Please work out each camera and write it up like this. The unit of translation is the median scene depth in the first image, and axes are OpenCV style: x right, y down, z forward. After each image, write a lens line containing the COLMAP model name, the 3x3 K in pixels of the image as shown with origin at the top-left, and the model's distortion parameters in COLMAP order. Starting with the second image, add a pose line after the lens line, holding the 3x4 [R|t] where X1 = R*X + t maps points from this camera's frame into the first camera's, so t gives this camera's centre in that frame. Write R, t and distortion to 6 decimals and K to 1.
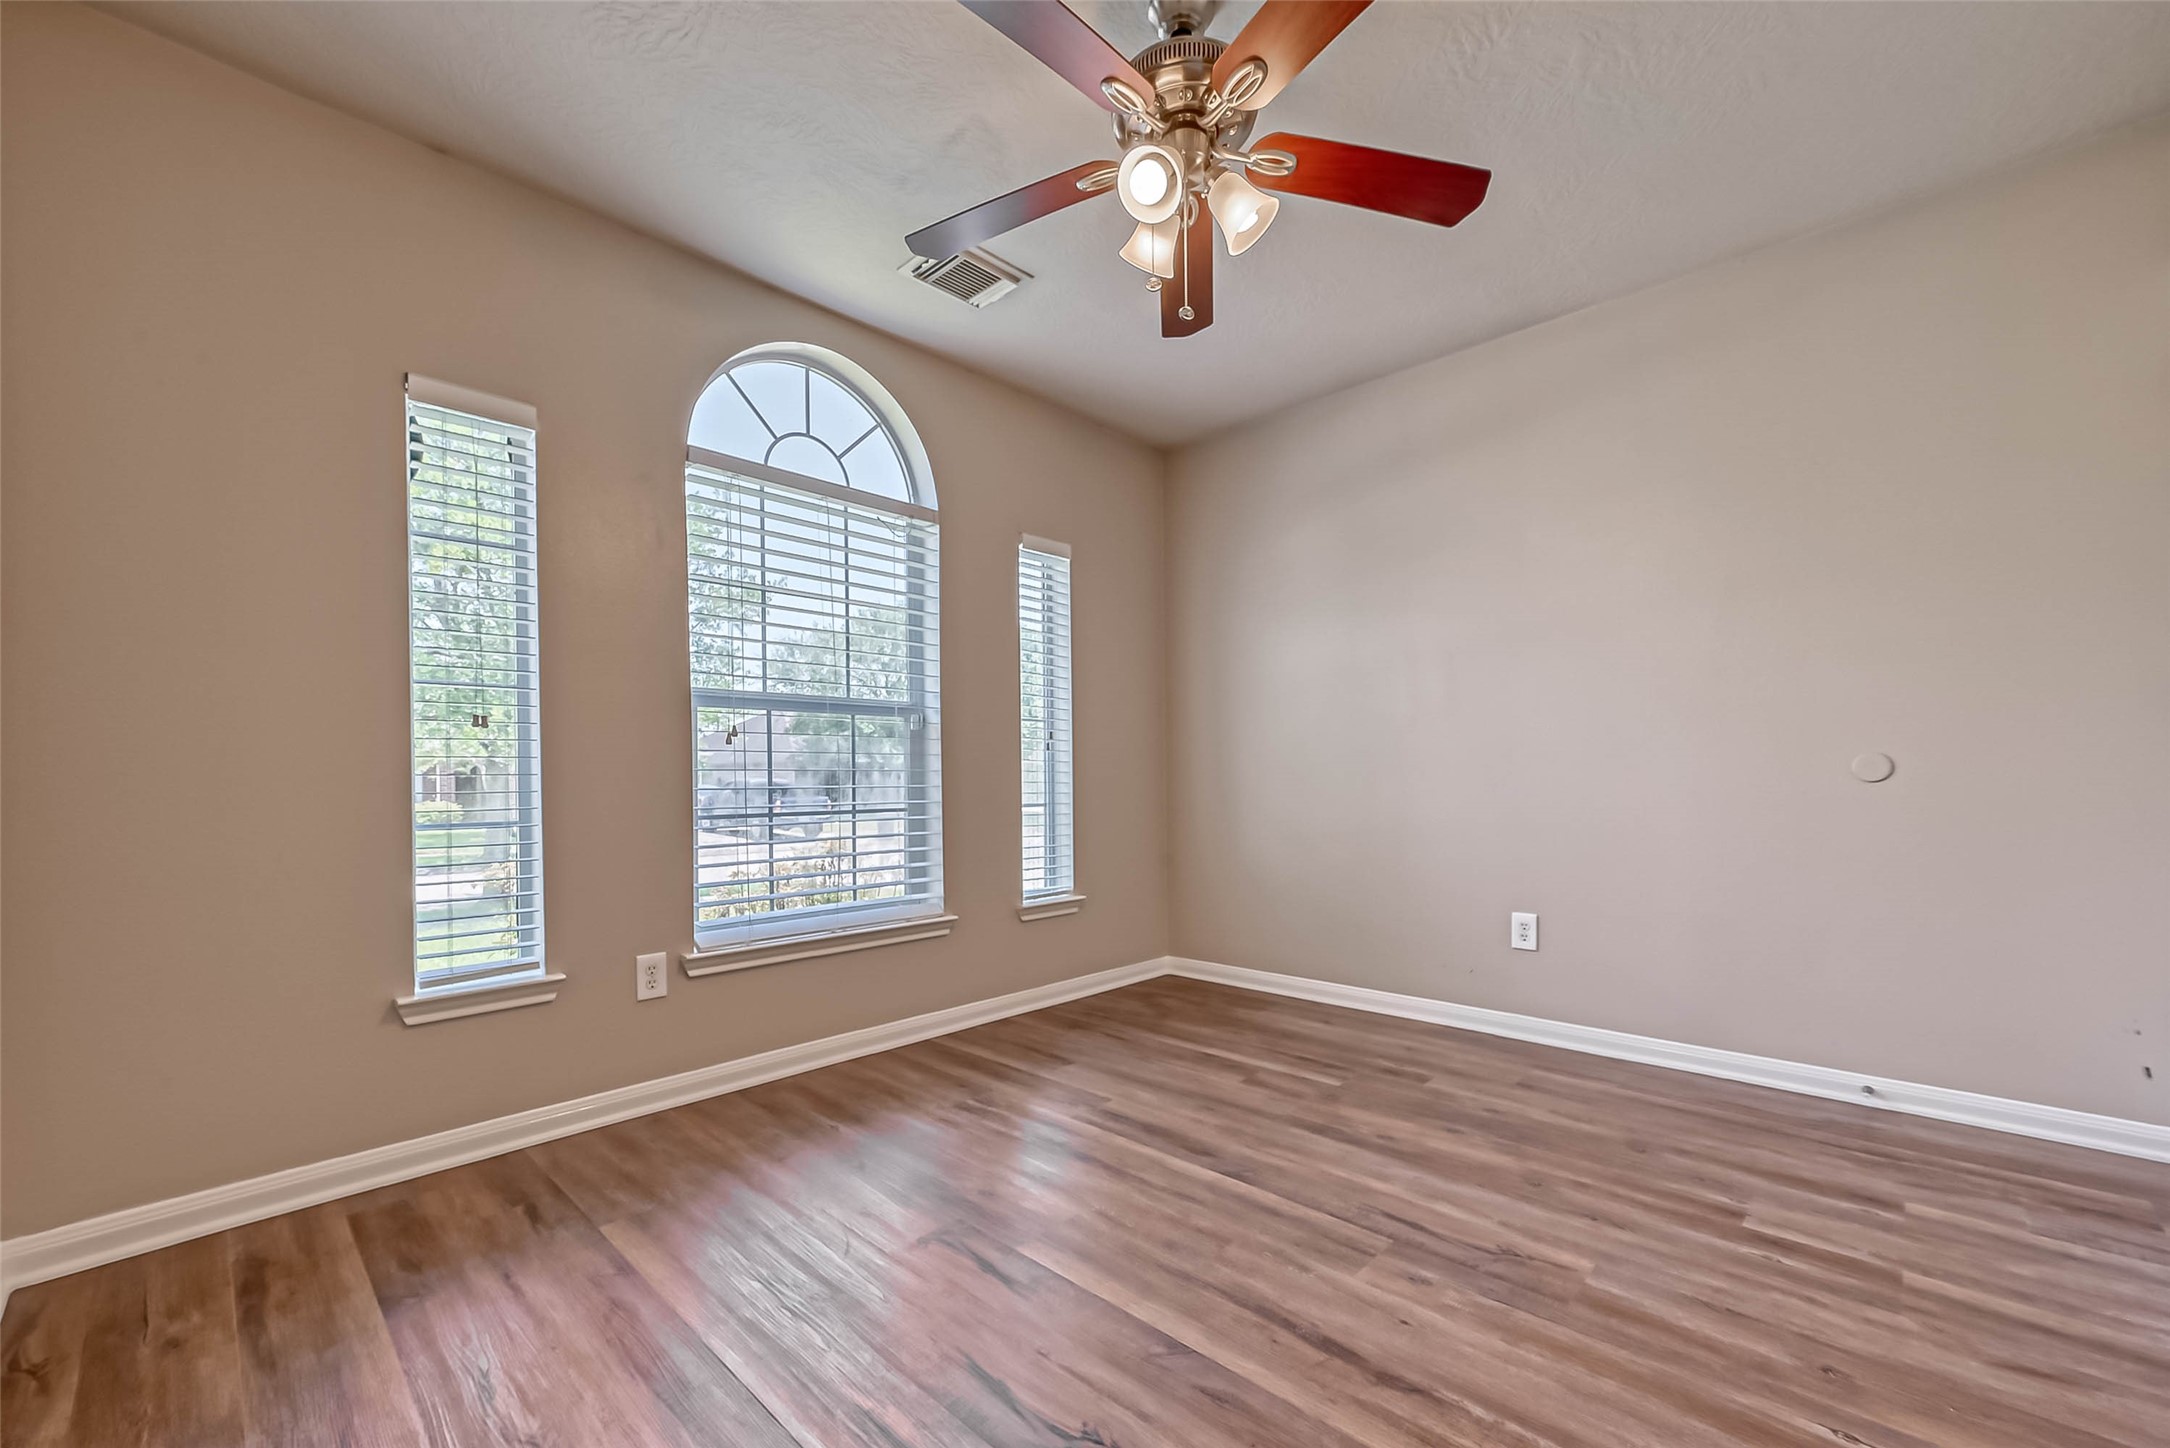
lens RADIAL K [[857.8, 0, 1110.0], [0, 857.8, 781.7], [0, 0, 1]] dist [-0.002029, 0.000001]
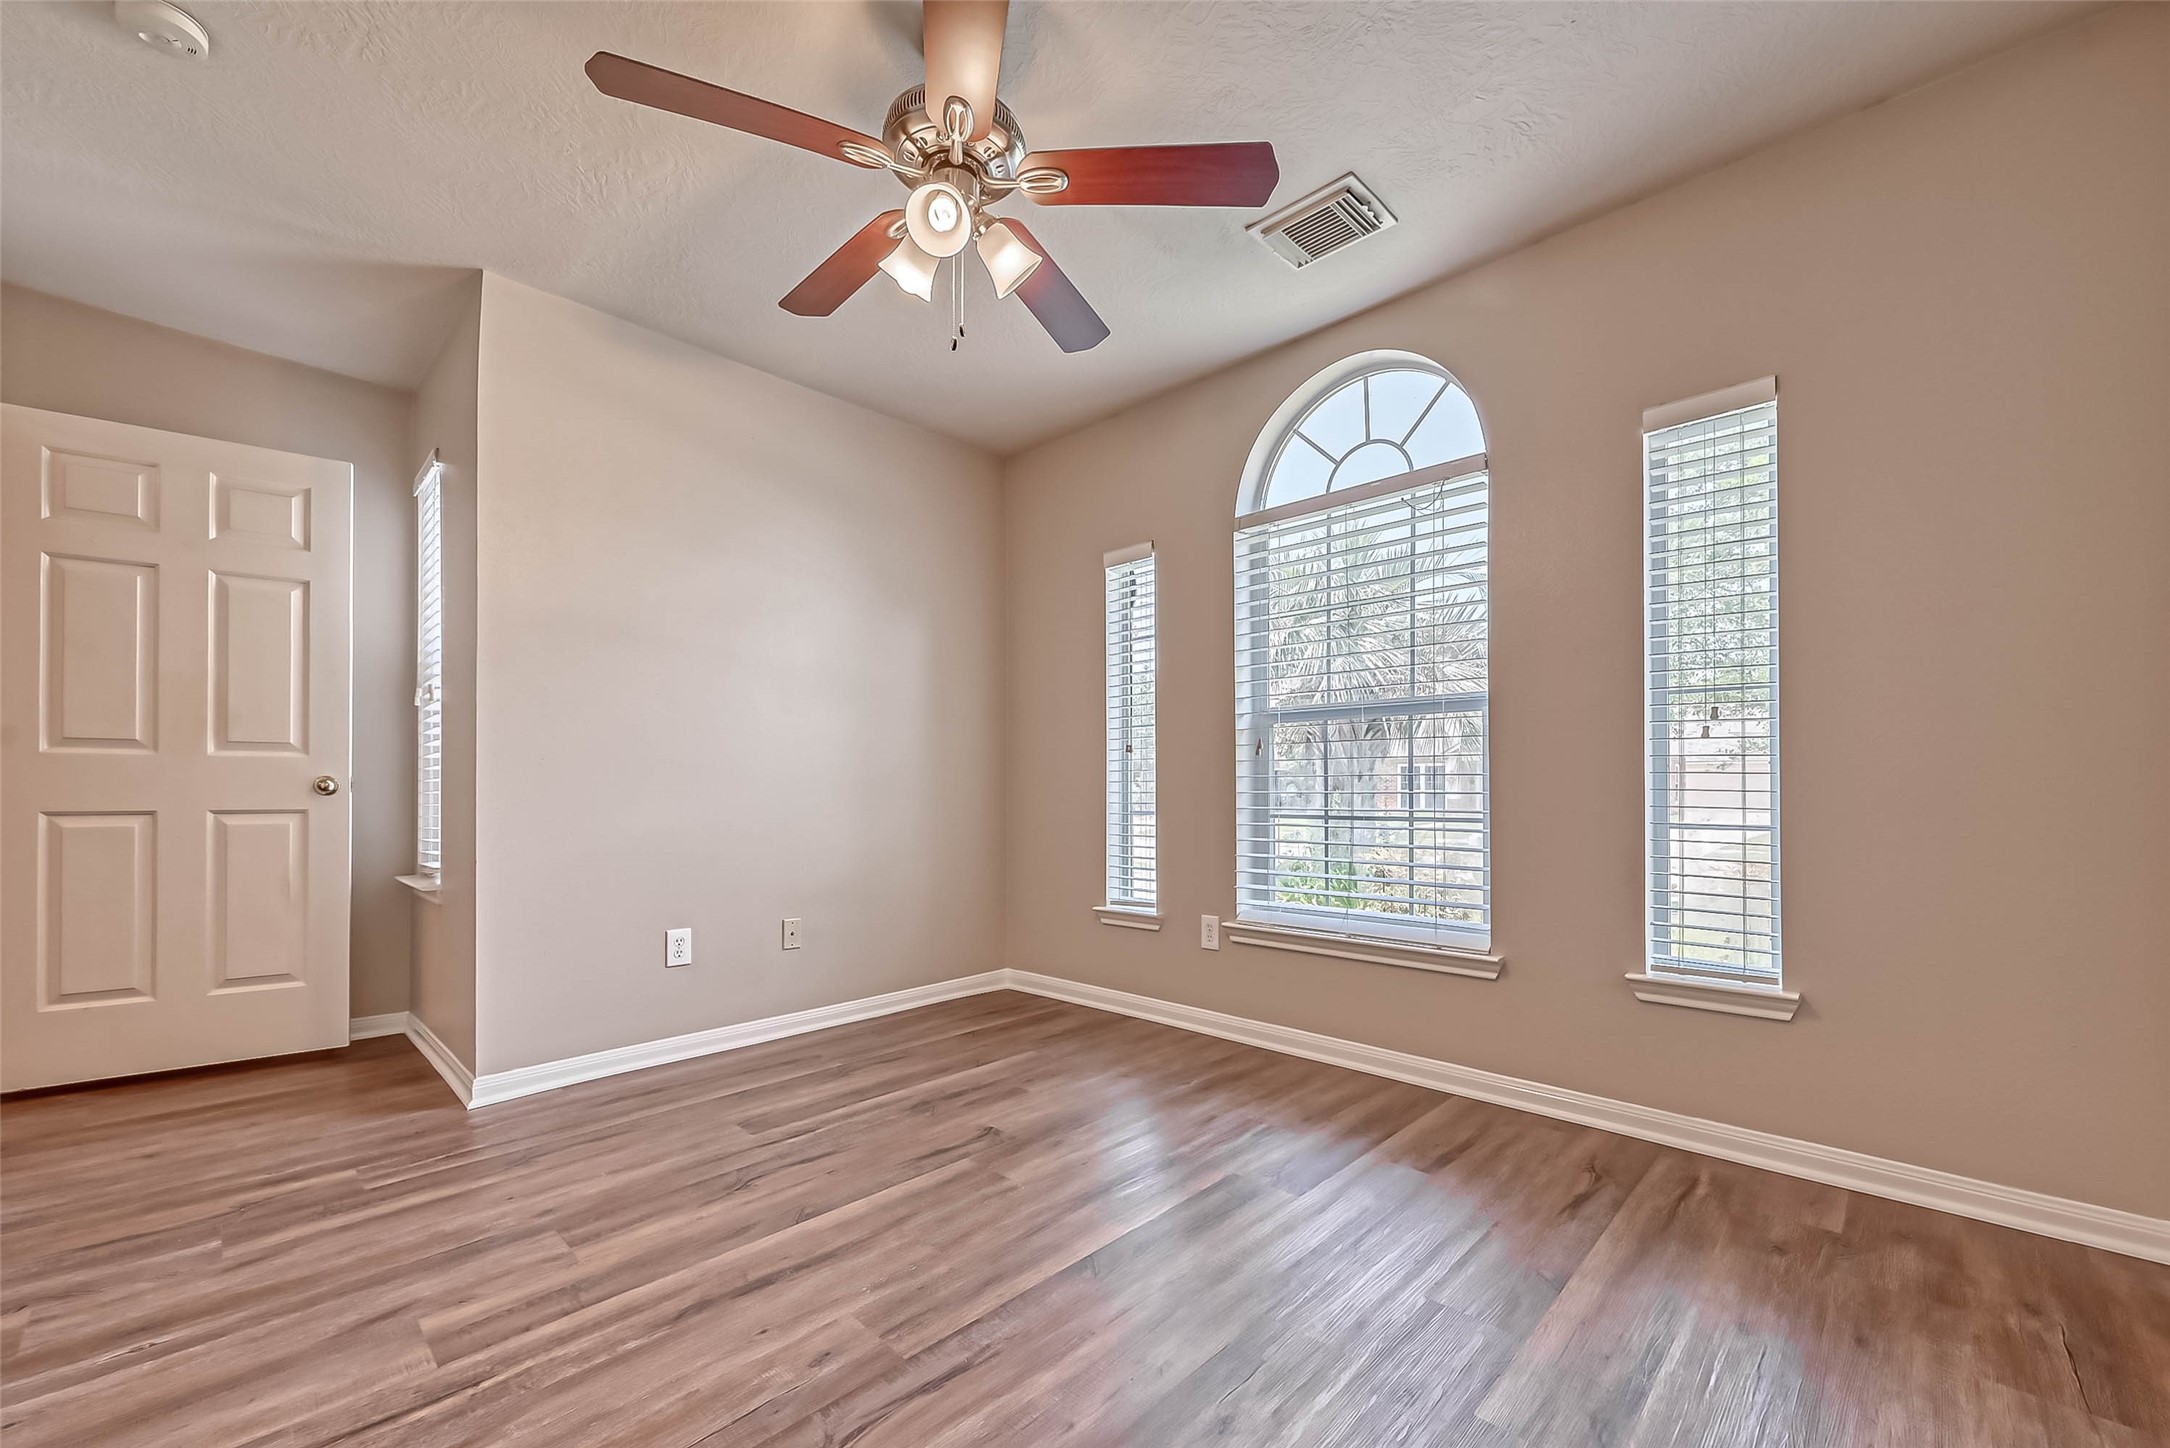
lens RADIAL K [[857.8, 0, 1094.9], [0, 857.8, 790.5], [0, 0, 1]] dist [-0.002029, 0.000001]
pose [[-0.001105, 0.016053, -0.999871, 0.767630], [0.000961, 0.999871, 0.016052, -0.014638], [0.999999, -0.000943, -0.001120, 0.794141]]
